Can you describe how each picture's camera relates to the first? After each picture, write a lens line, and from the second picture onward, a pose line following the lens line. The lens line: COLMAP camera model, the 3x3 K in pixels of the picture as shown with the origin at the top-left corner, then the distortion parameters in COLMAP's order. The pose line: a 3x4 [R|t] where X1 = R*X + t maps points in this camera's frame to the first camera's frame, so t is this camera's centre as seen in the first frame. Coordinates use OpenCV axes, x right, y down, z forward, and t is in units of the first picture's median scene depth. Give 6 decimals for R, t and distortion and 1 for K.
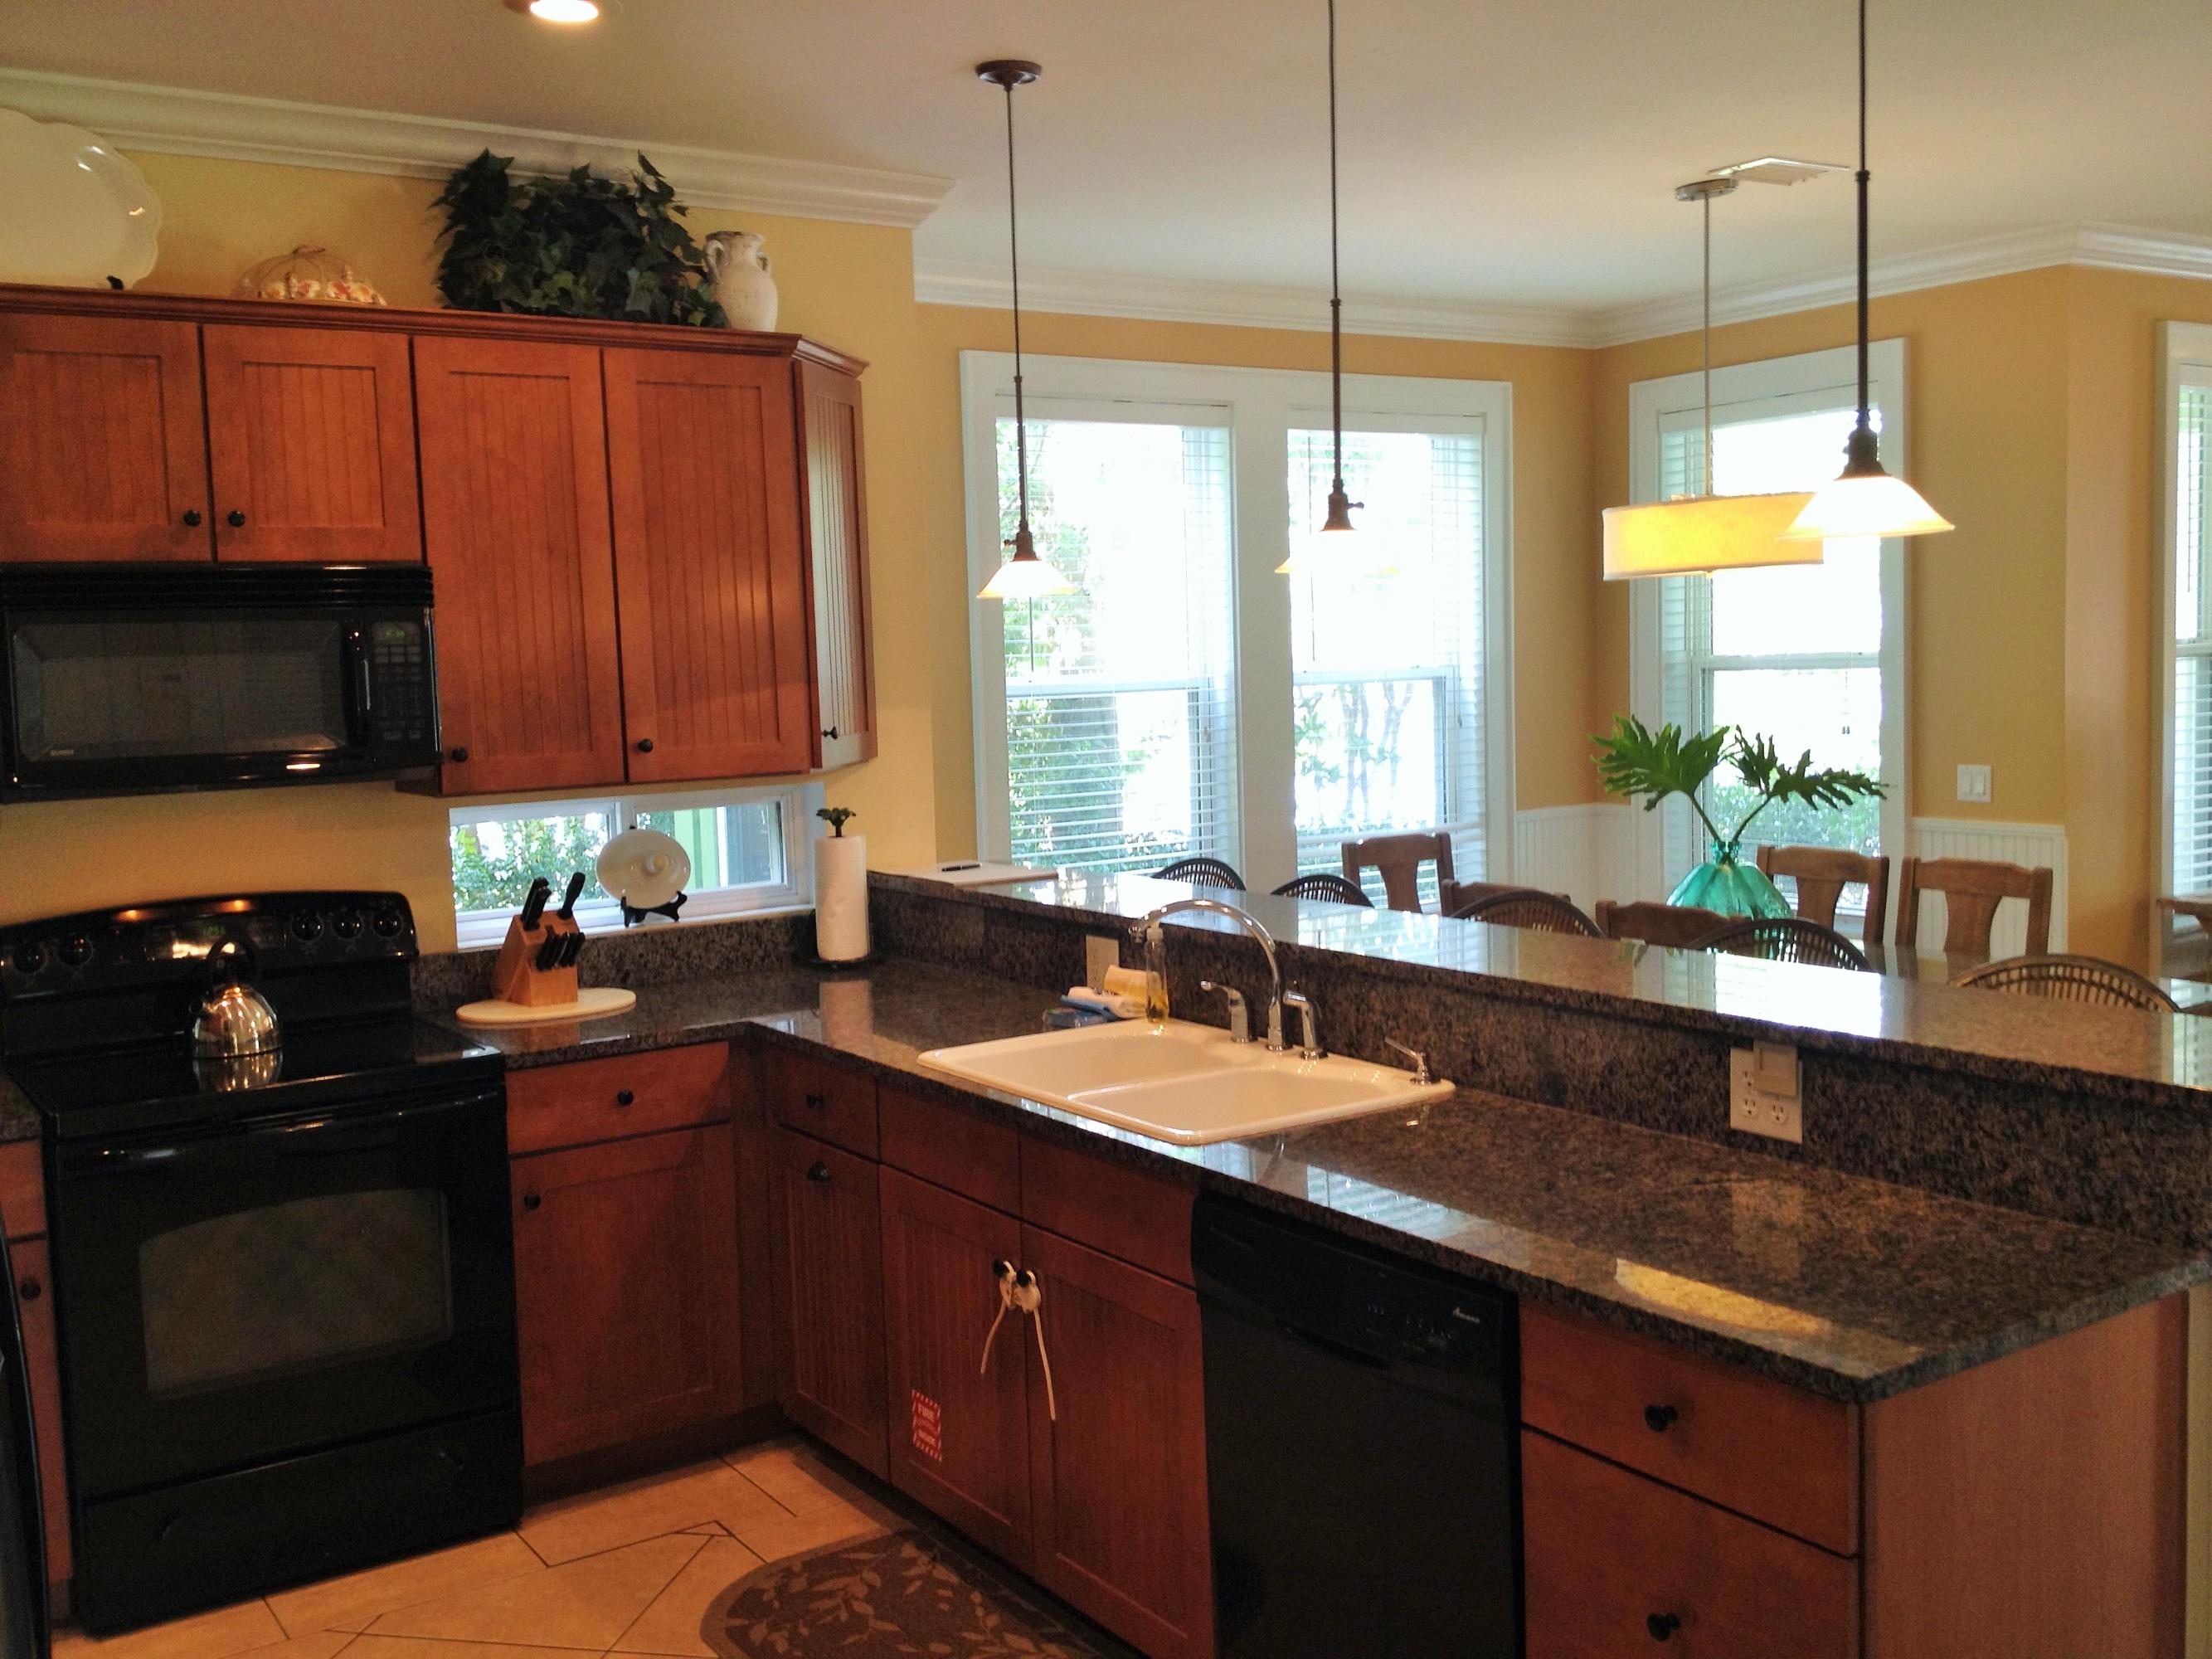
lens RADIAL K [[2094.6, 0, 1108.3], [0, 2094.6, 831.4], [0, 0, 1]] dist [0.136790, -0.298890]
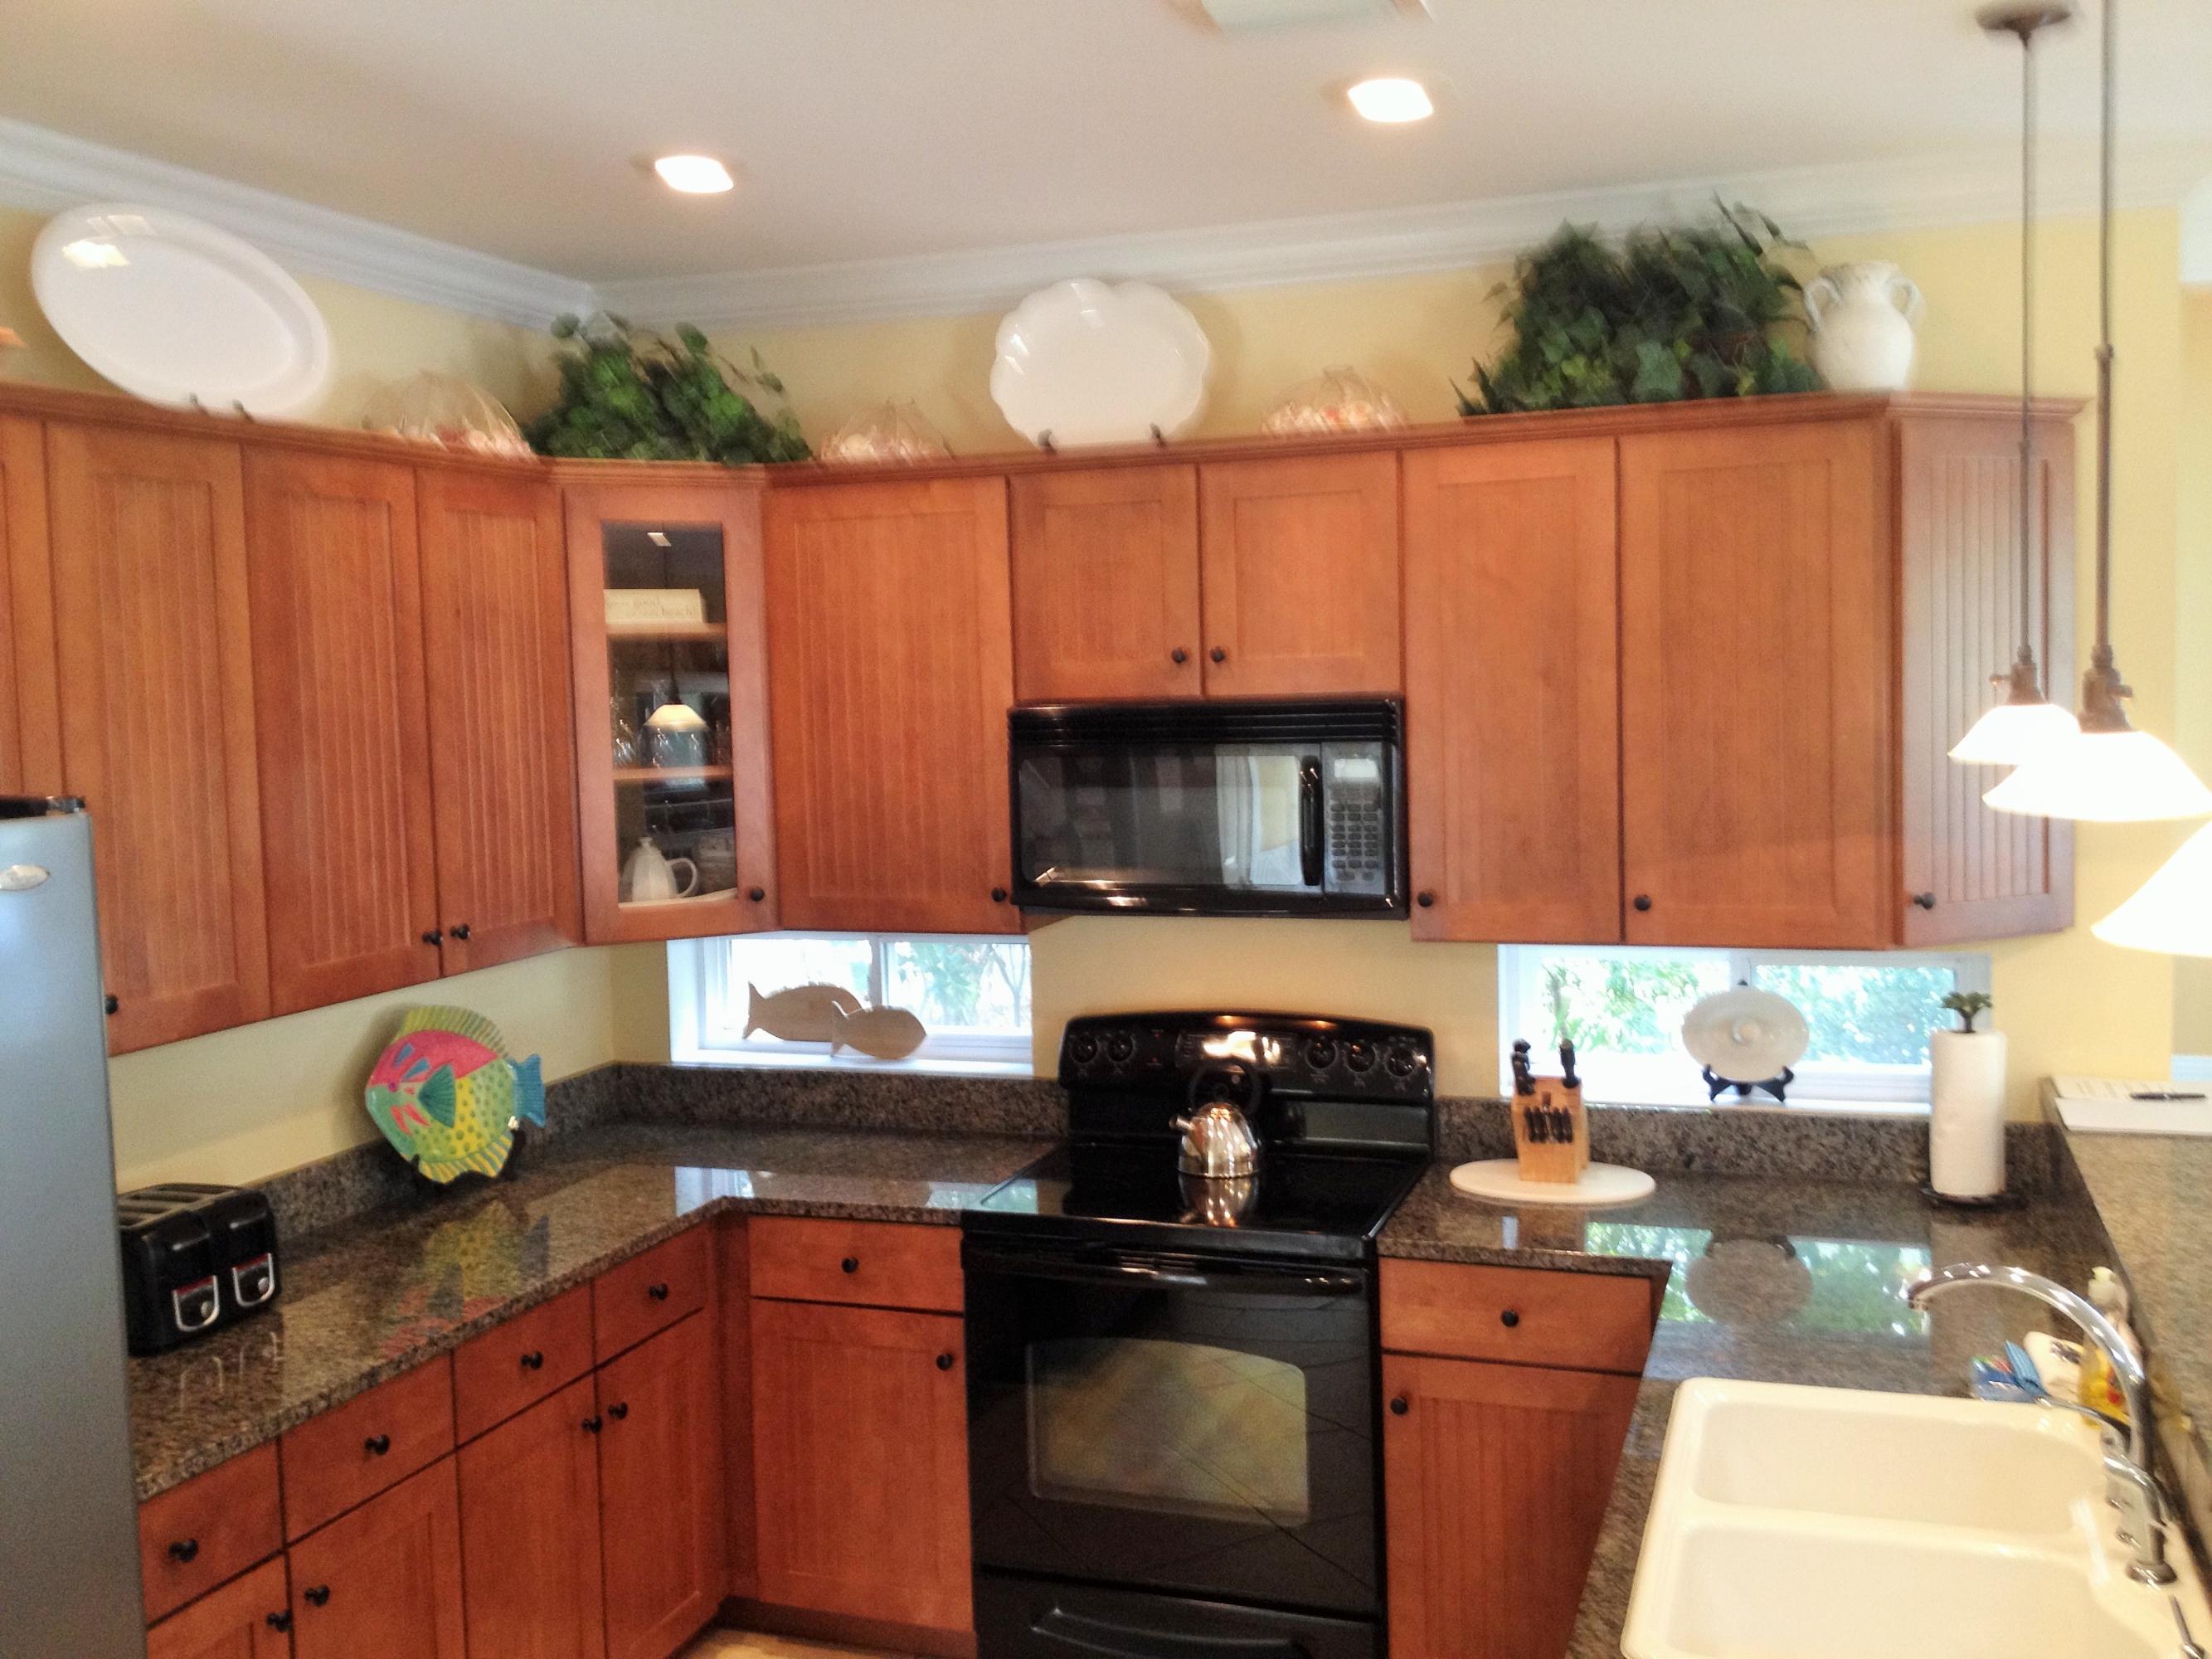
lens RADIAL K [[2094.6, 0, 1108.3], [0, 2094.6, 831.4], [0, 0, 1]] dist [0.136790, -0.298890]
pose [[0.603703, 0.074822, -0.793690, 0.321235], [-0.064333, 0.996911, 0.045047, -0.093966], [0.794609, 0.023865, 0.606652, 0.315771]]
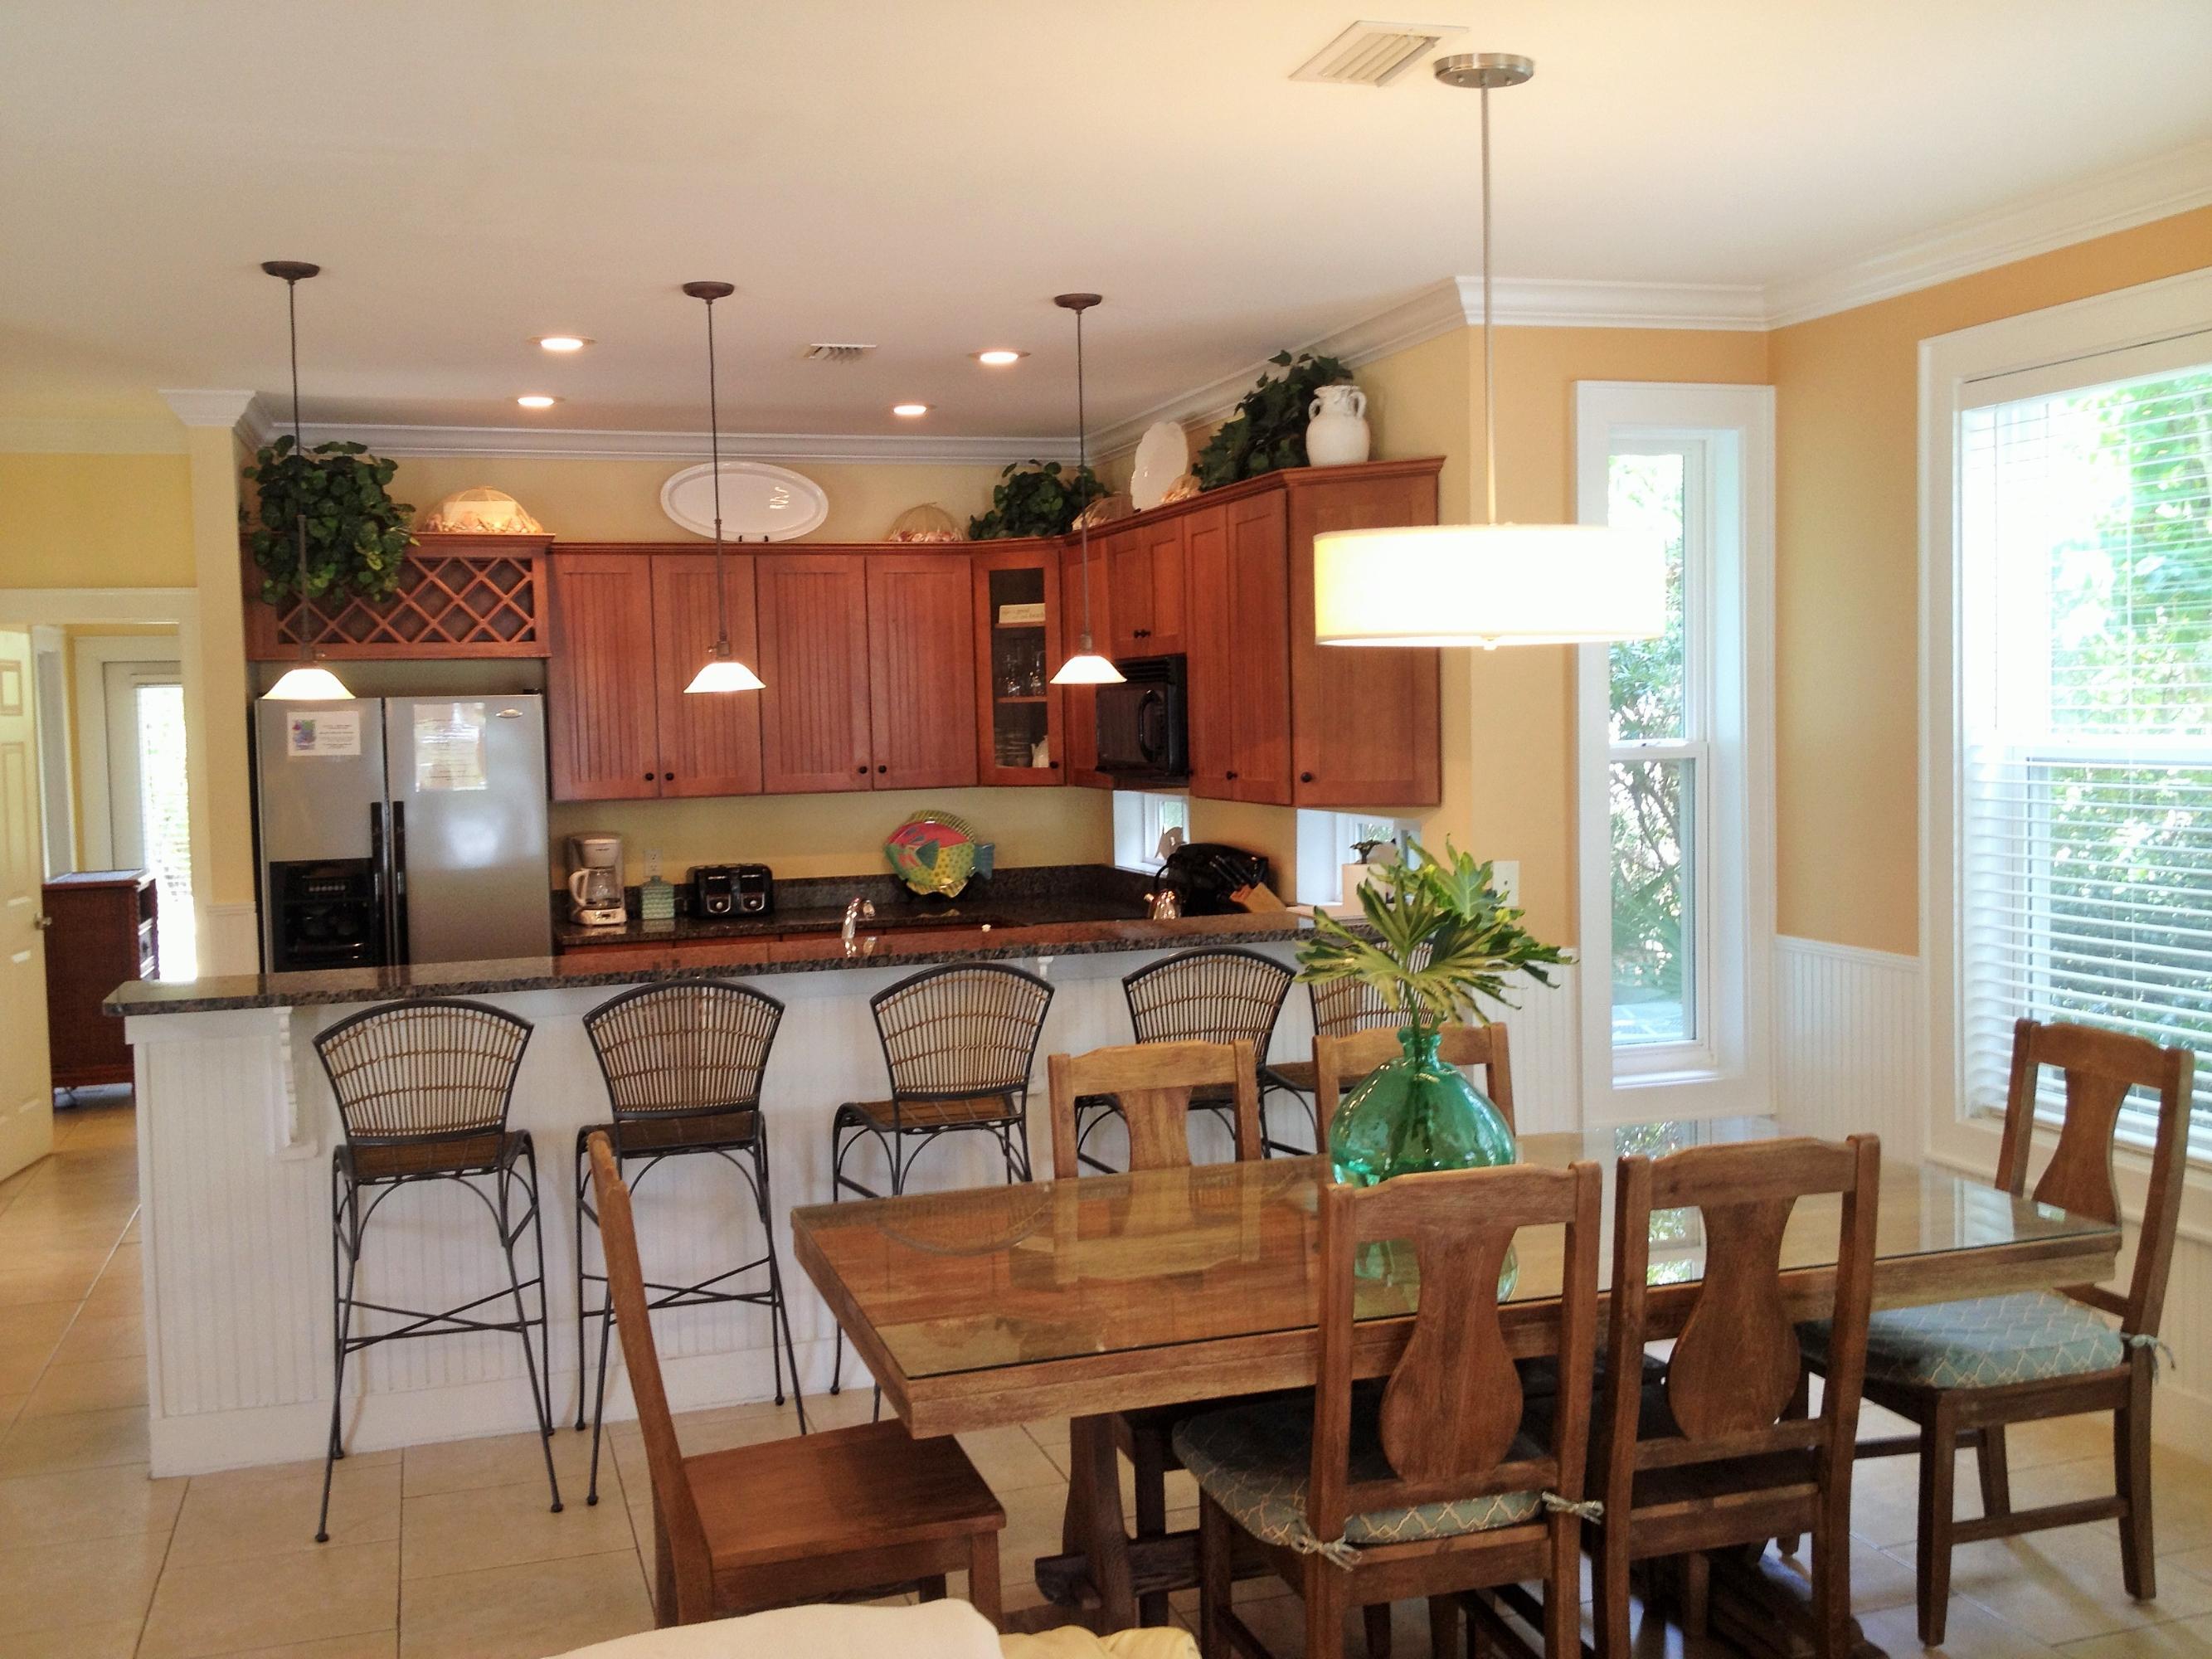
lens RADIAL K [[2094.6, 0, 1108.3], [0, 2094.6, 831.4], [0, 0, 1]] dist [0.136790, -0.298890]
pose [[-0.275142, 0.094936, -0.956705, 1.177822], [-0.053342, 0.992072, 0.113786, -0.161616], [0.959923, 0.082340, -0.267897, 1.305828]]
